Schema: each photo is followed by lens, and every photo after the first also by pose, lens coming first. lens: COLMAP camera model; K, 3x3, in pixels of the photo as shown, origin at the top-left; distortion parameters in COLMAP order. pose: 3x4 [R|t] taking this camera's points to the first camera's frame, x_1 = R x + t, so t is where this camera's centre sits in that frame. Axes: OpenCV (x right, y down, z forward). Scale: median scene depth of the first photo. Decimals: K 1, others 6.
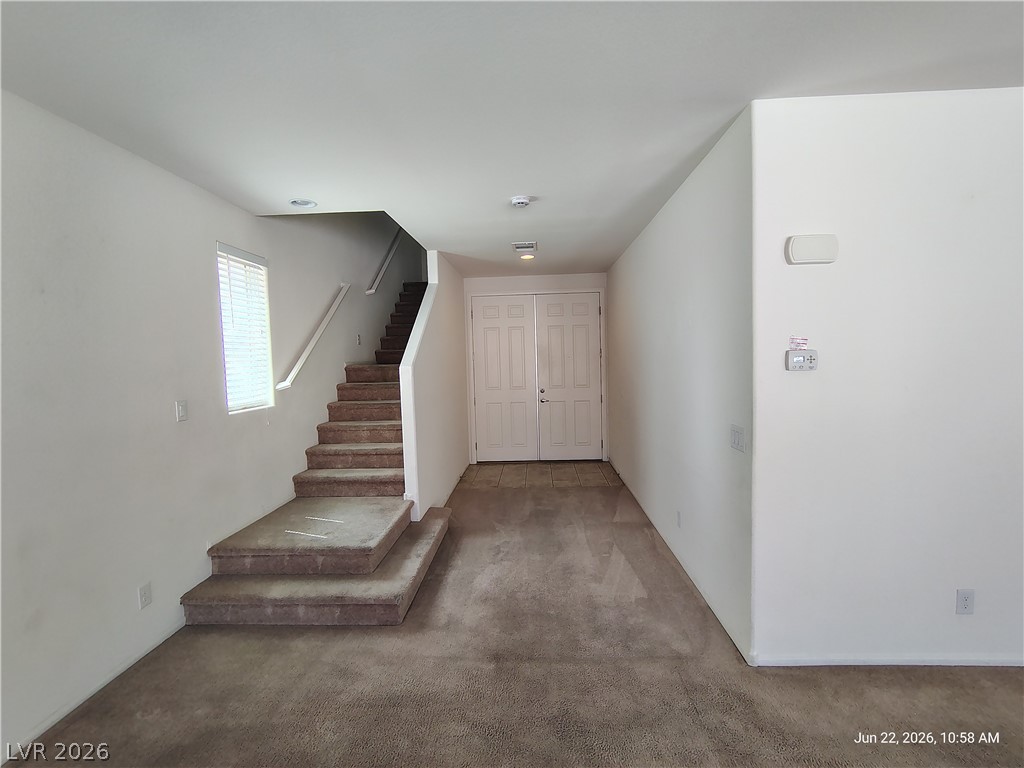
lens RADIAL K [[473.3, 0, 511.8], [0, 473.3, 387.1], [0, 0, 1]] dist [-0.013683, -0.000461]
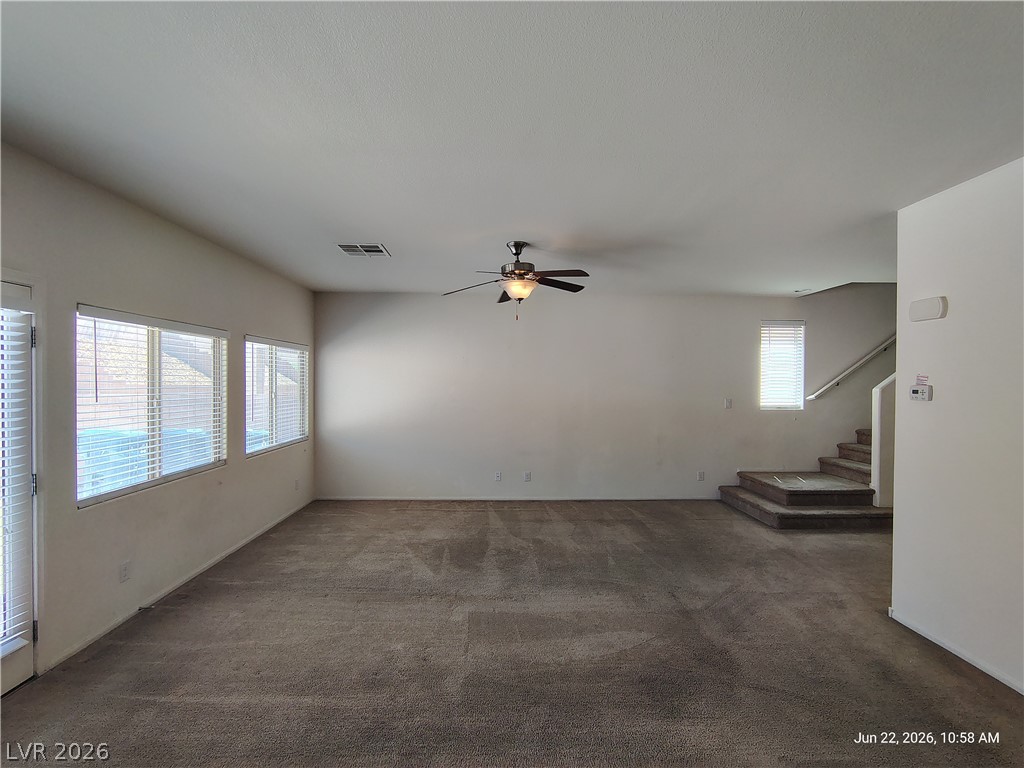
lens RADIAL K [[473.3, 0, 513.4], [0, 473.3, 392.0], [0, 0, 1]] dist [-0.013683, -0.000461]
pose [[0.076780, 0.047108, -0.995935, 1.335904], [-0.066182, 0.996921, 0.042052, -0.029305], [0.994849, 0.062684, 0.079661, -0.171528]]
